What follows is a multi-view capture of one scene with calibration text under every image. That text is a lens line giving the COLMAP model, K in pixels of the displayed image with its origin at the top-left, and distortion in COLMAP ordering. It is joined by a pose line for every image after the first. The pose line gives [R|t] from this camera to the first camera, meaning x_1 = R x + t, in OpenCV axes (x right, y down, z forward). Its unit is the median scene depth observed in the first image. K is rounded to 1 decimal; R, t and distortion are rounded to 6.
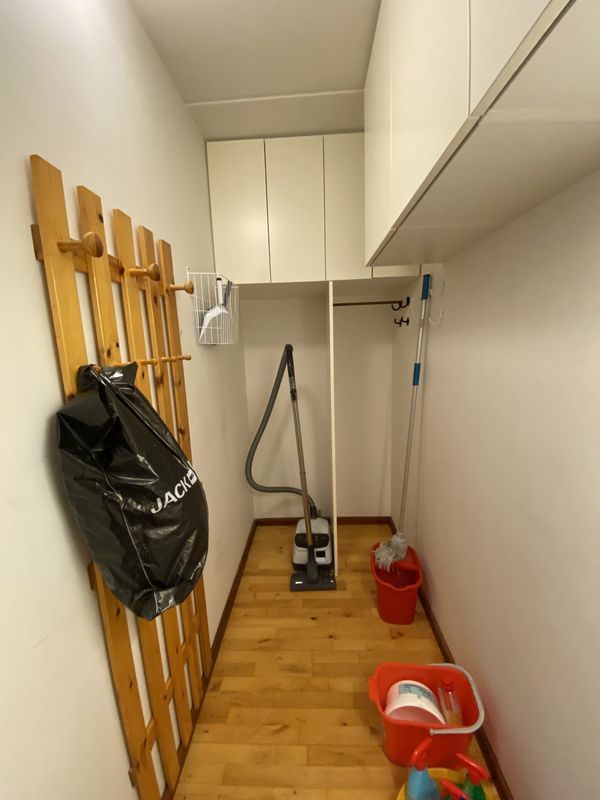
lens RADIAL K [[321.1, 0, 299.1], [0, 321.1, 396.6], [0, 0, 1]] dist [-0.011196, -0.005852]
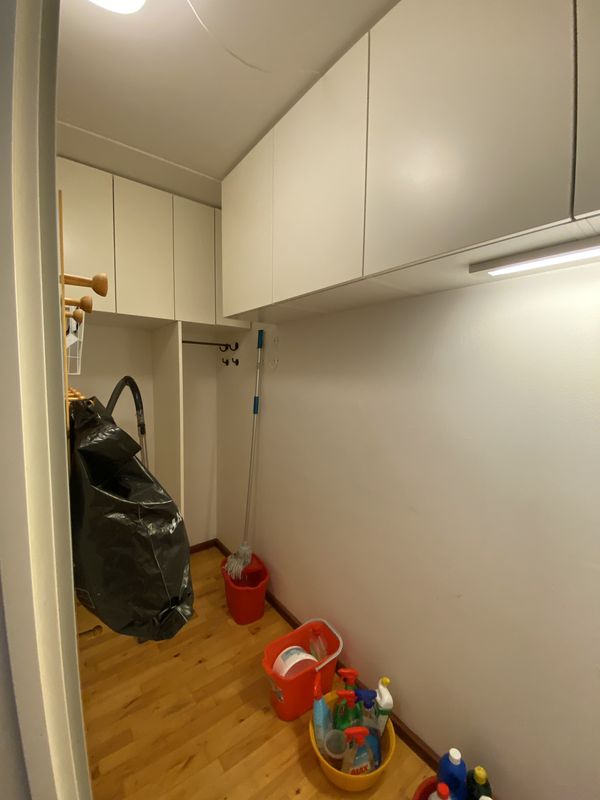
lens RADIAL K [[321.1, 0, 298.7], [0, 321.1, 394.4], [0, 0, 1]] dist [-0.011196, -0.005852]
pose [[0.762173, 0.007323, 0.647332, -0.324996], [0.061571, 0.994583, -0.083745, 0.002177], [-0.644439, 0.103685, 0.757594, -0.067537]]
